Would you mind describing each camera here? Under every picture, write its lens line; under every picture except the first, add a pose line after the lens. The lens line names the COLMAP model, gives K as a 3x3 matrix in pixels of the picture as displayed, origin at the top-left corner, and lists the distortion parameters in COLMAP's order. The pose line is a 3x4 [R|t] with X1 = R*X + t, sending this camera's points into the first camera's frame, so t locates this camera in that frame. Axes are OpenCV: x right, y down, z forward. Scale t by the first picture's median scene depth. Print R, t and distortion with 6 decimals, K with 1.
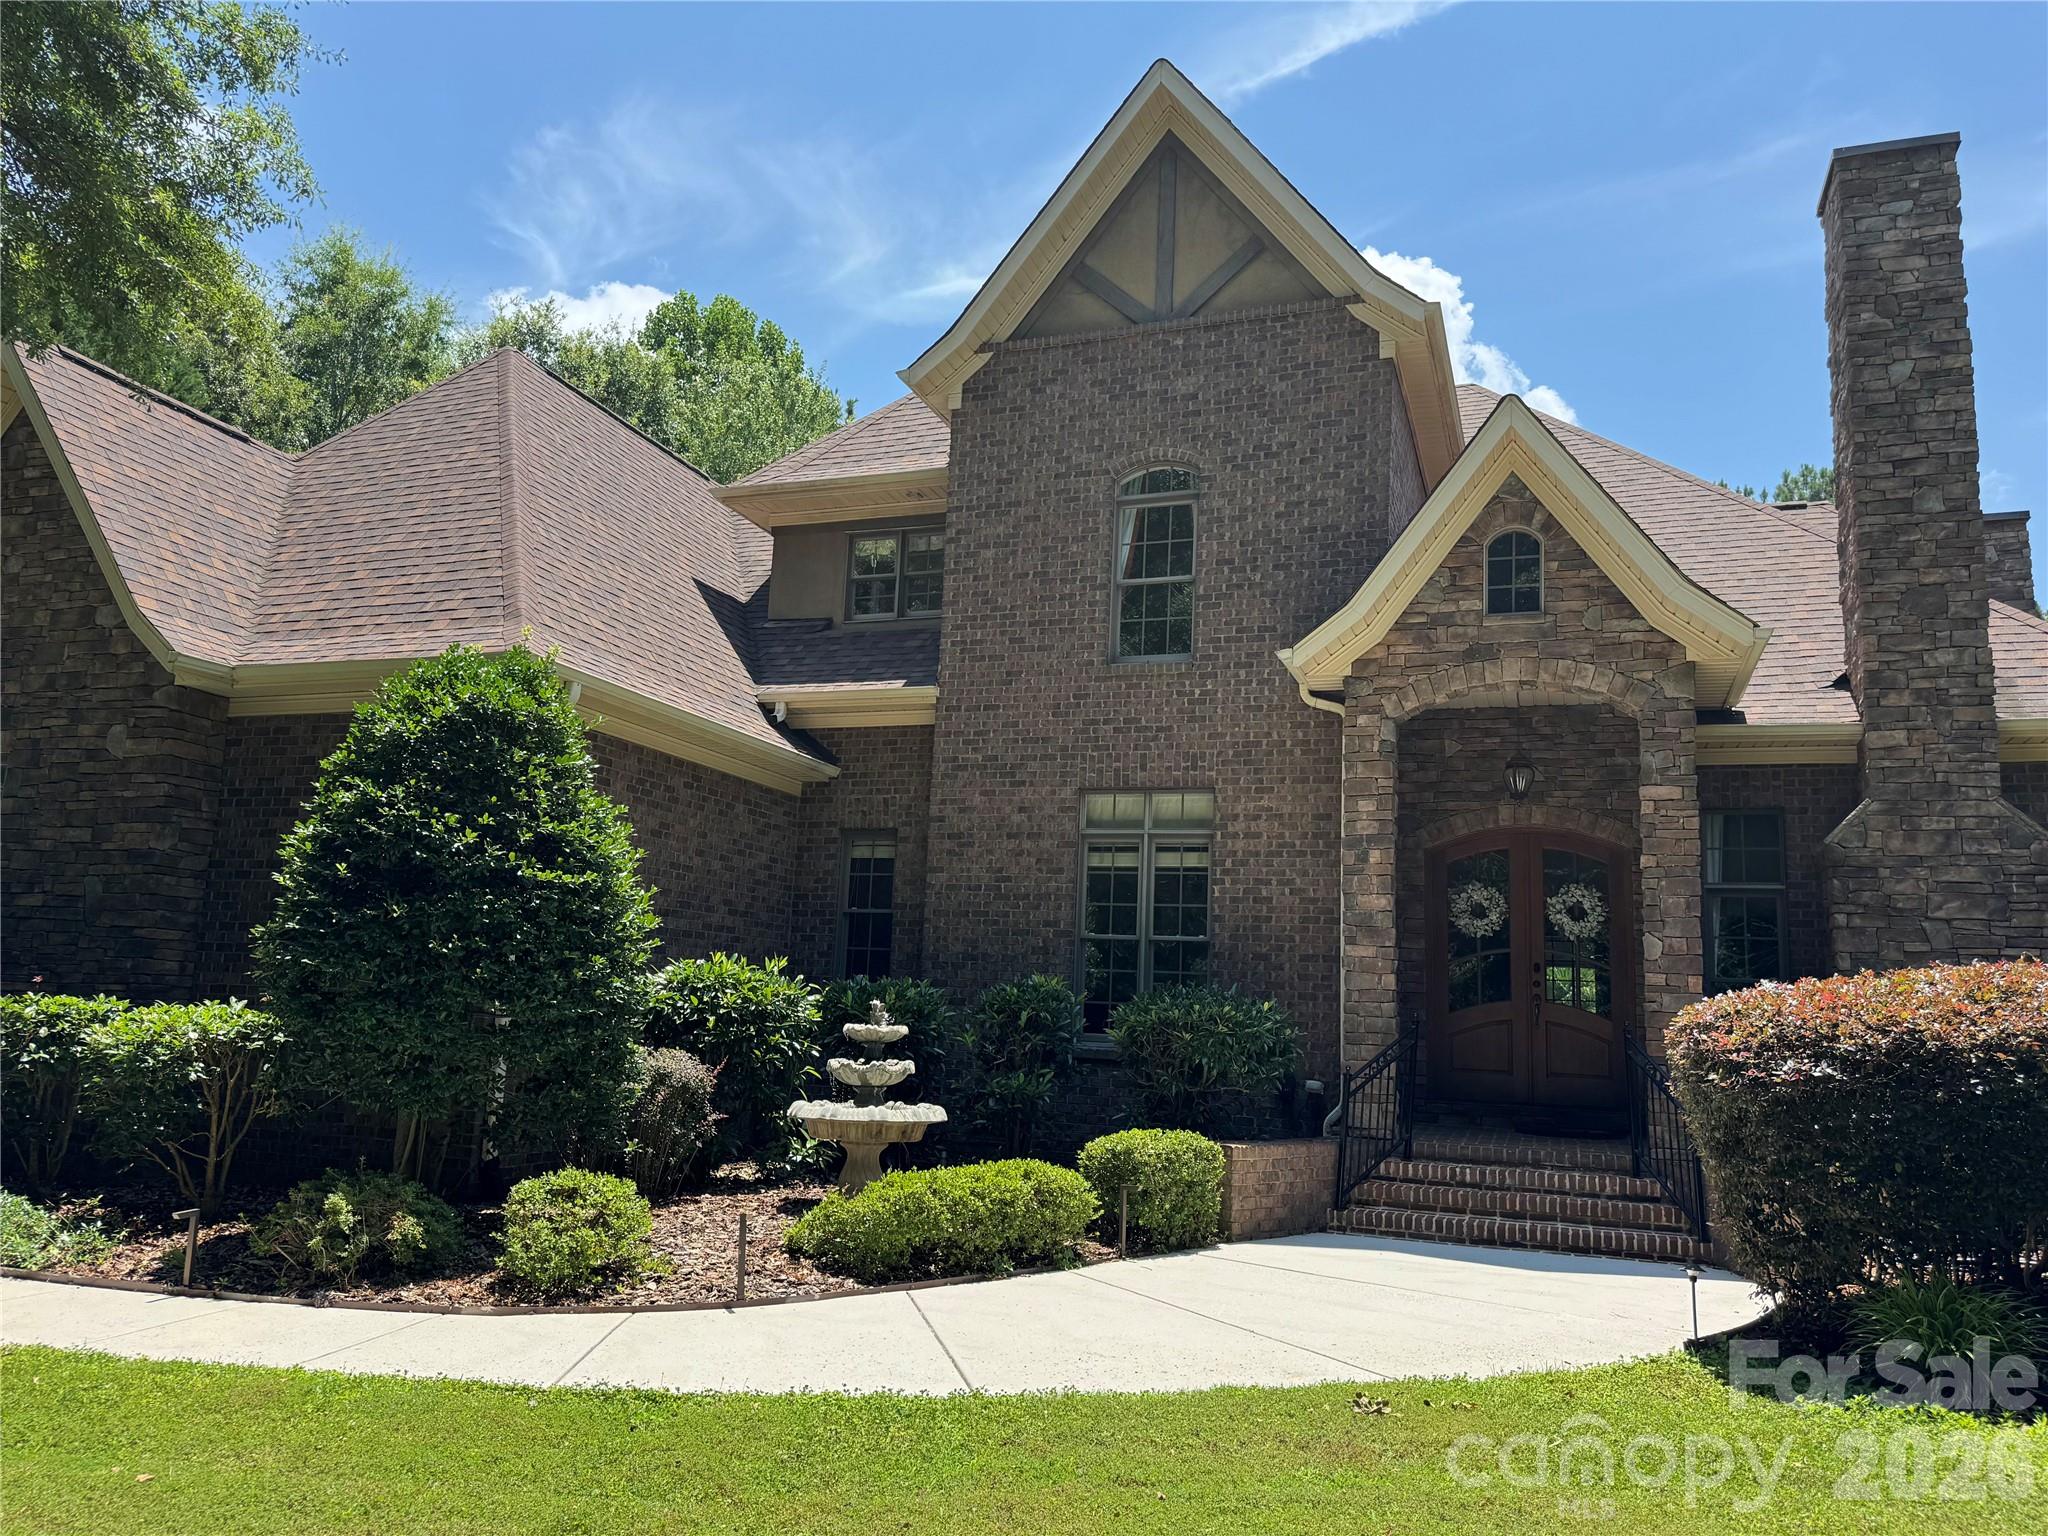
lens RADIAL K [[1432.6, 0, 1024.0], [0, 1432.6, 768.0], [0, 0, 1]] dist [0.073736, -0.083488]
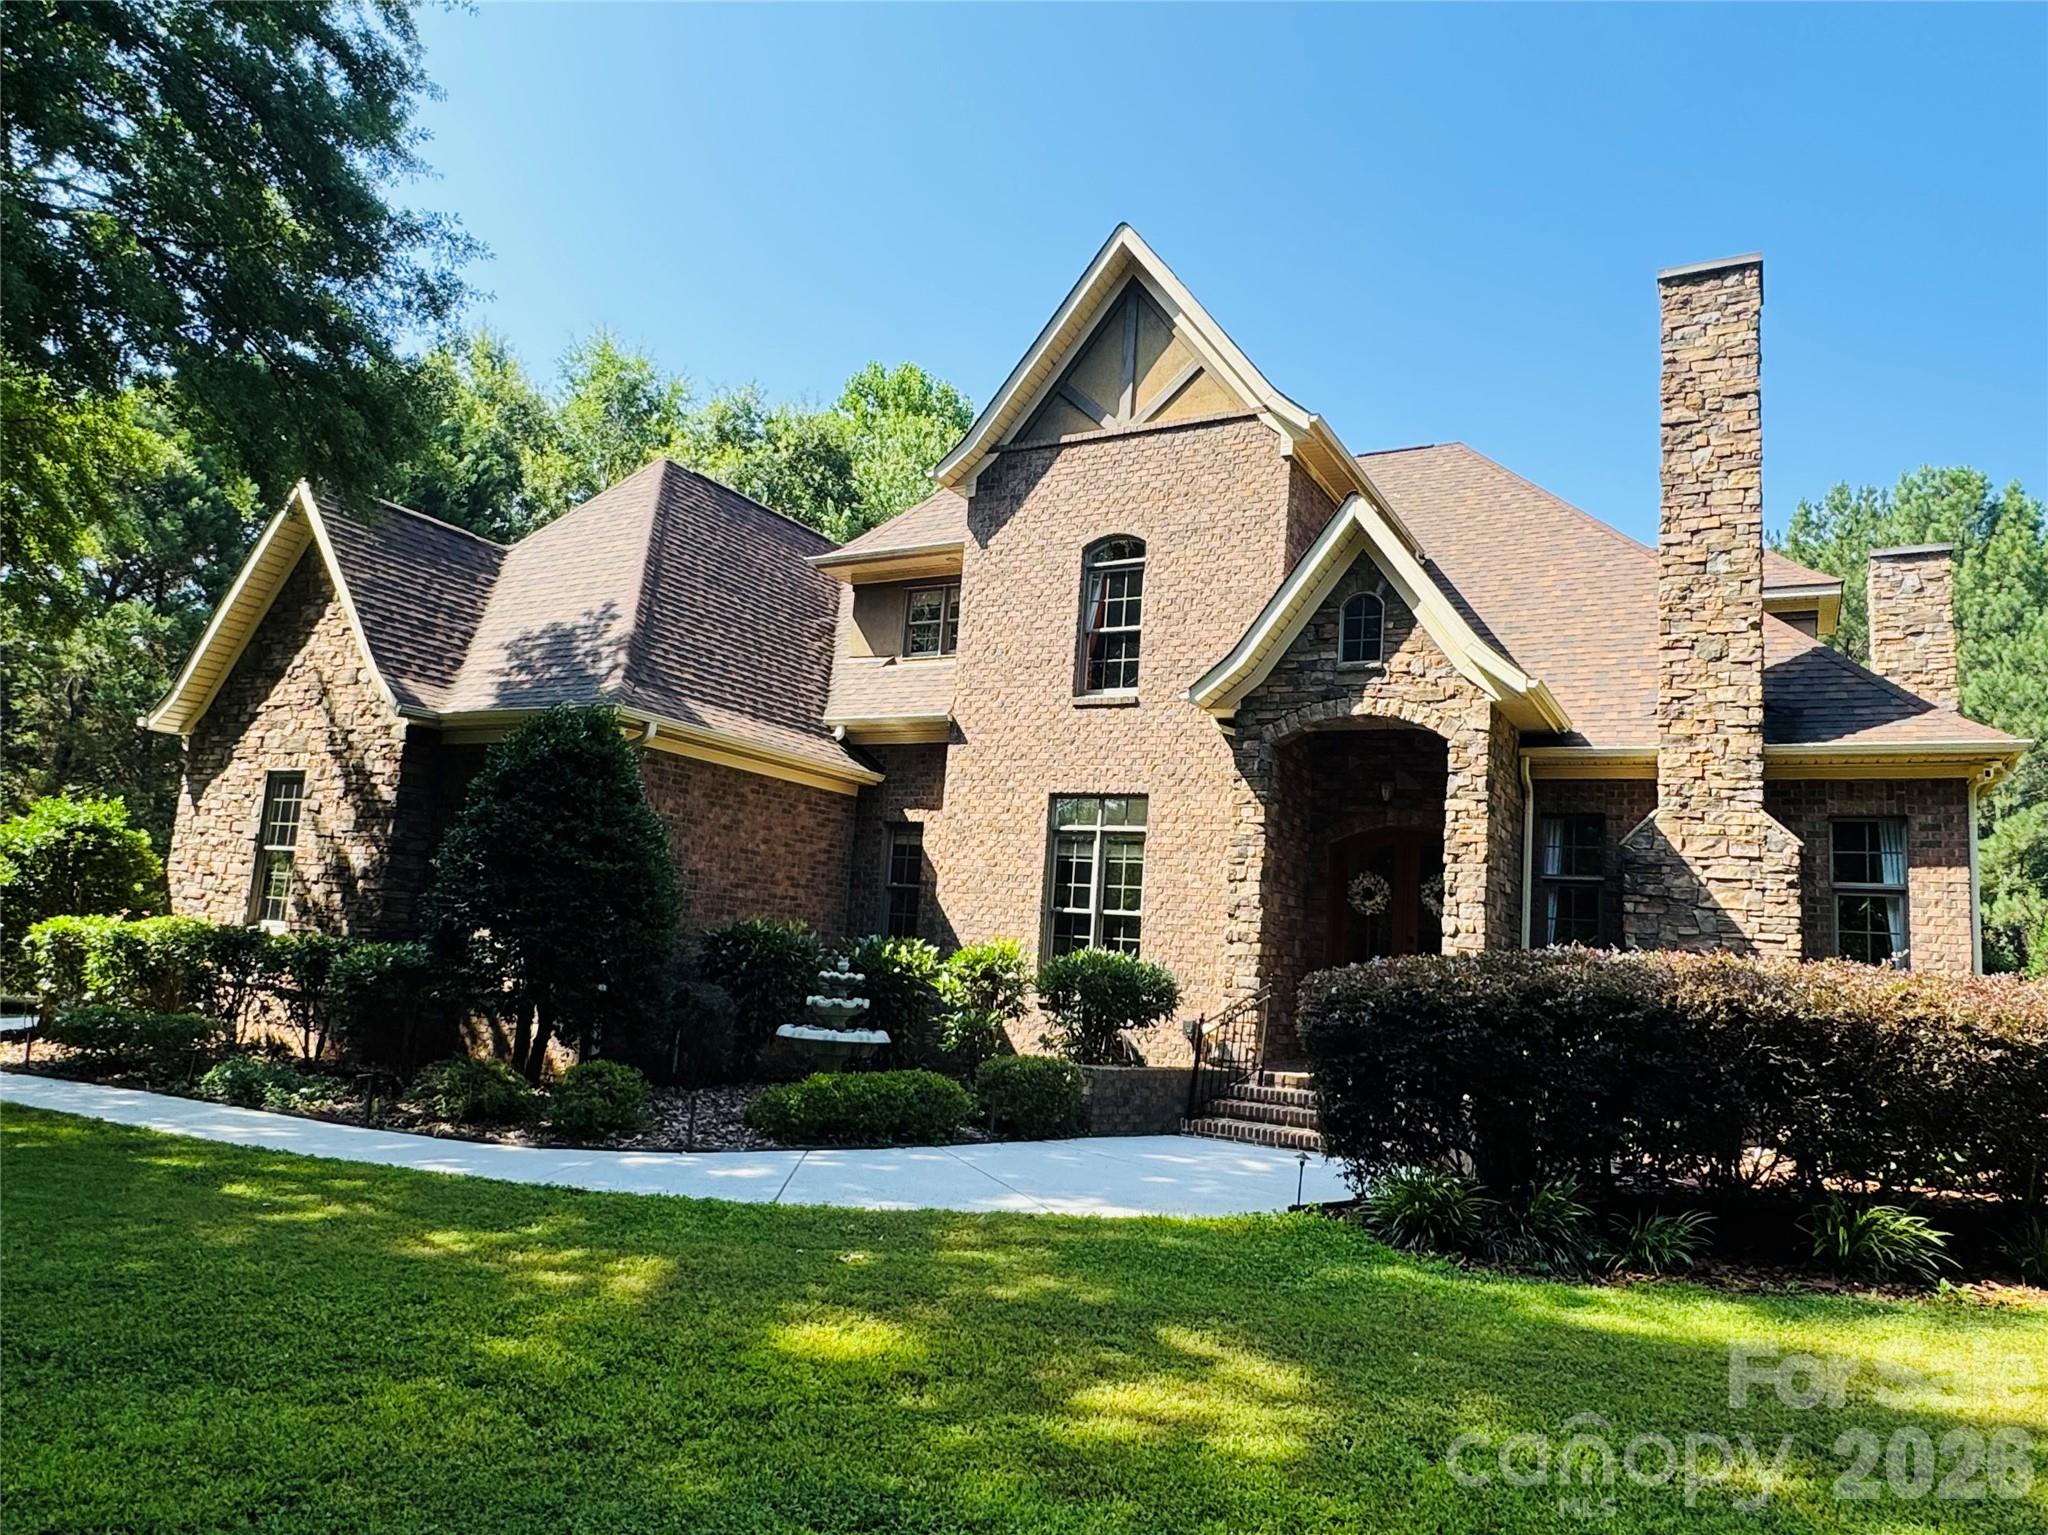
lens RADIAL K [[1302.8, 0, 1024.0], [0, 1302.8, 767.5], [0, 0, 1]] dist [-0.001750, -0.000461]
pose [[0.985417, 0.001861, -0.170149, 0.238695], [0.001428, 0.999815, 0.019206, -0.036079], [0.170153, -0.019169, 0.985231, -0.175616]]
